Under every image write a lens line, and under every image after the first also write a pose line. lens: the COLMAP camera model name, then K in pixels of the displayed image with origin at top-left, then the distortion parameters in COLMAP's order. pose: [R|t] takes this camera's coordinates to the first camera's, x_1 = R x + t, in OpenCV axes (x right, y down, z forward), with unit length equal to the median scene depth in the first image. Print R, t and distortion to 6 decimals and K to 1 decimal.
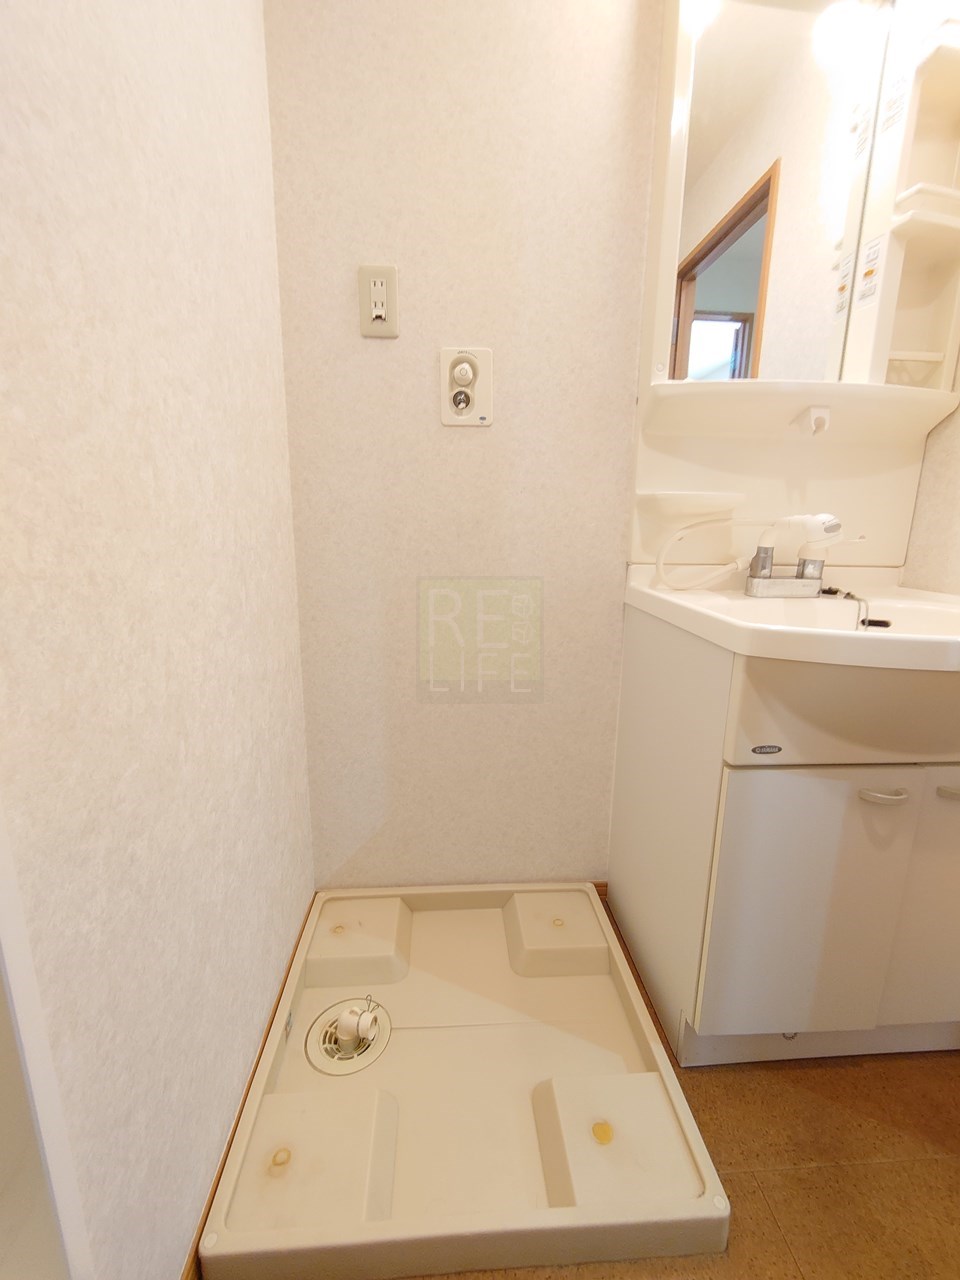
lens RADIAL K [[552.9, 0, 479.9], [0, 552.9, 641.1], [0, 0, 1]] dist [-0.001310, -0.001581]
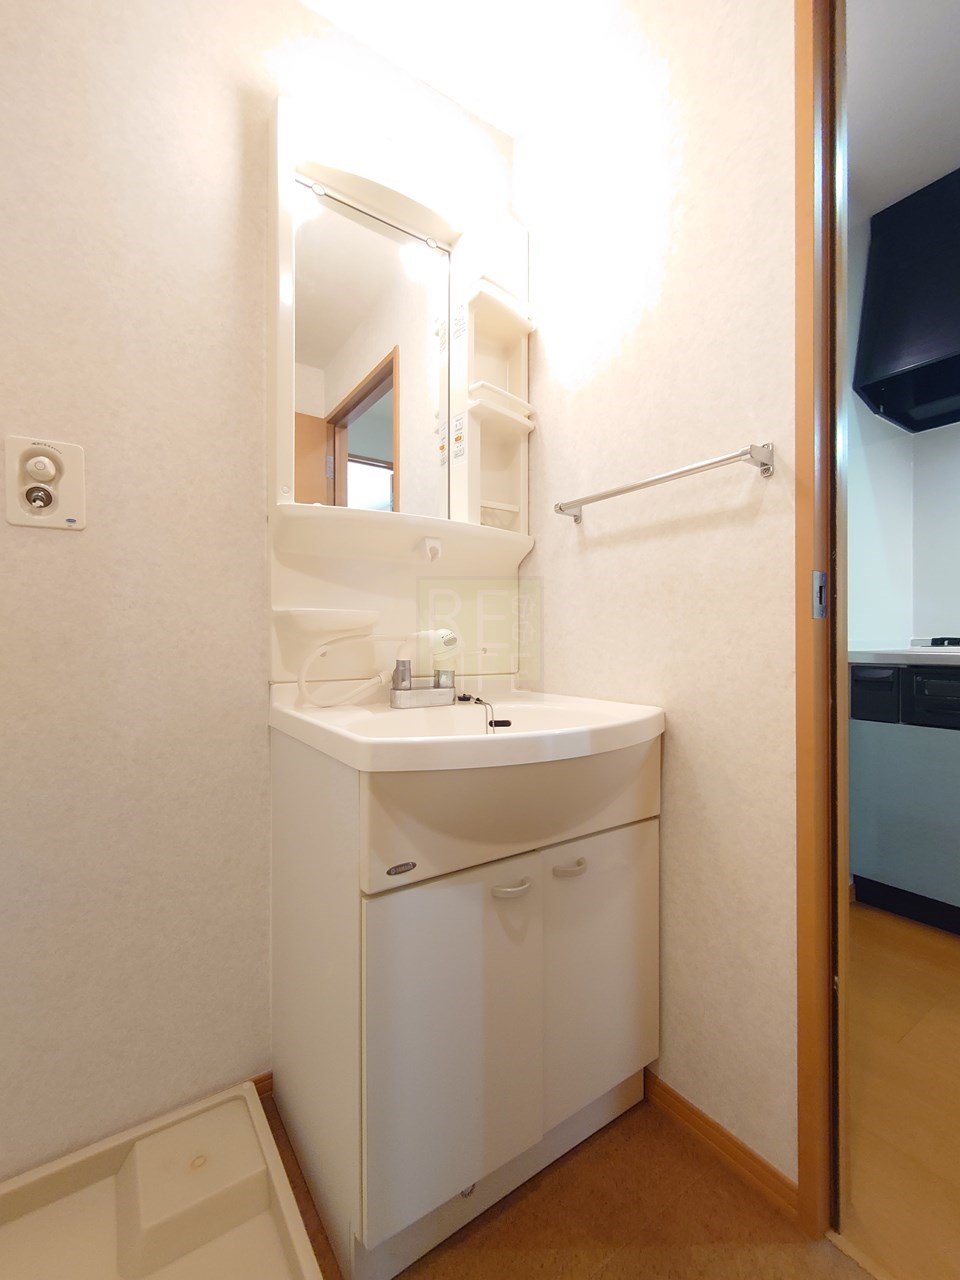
lens RADIAL K [[552.9, 0, 484.6], [0, 552.9, 641.4], [0, 0, 1]] dist [-0.001310, -0.001581]
pose [[0.860220, -0.017024, 0.509640, 0.115338], [0.124014, 0.976420, -0.176707, -0.000406], [-0.494614, 0.215209, 0.842046, 0.027990]]
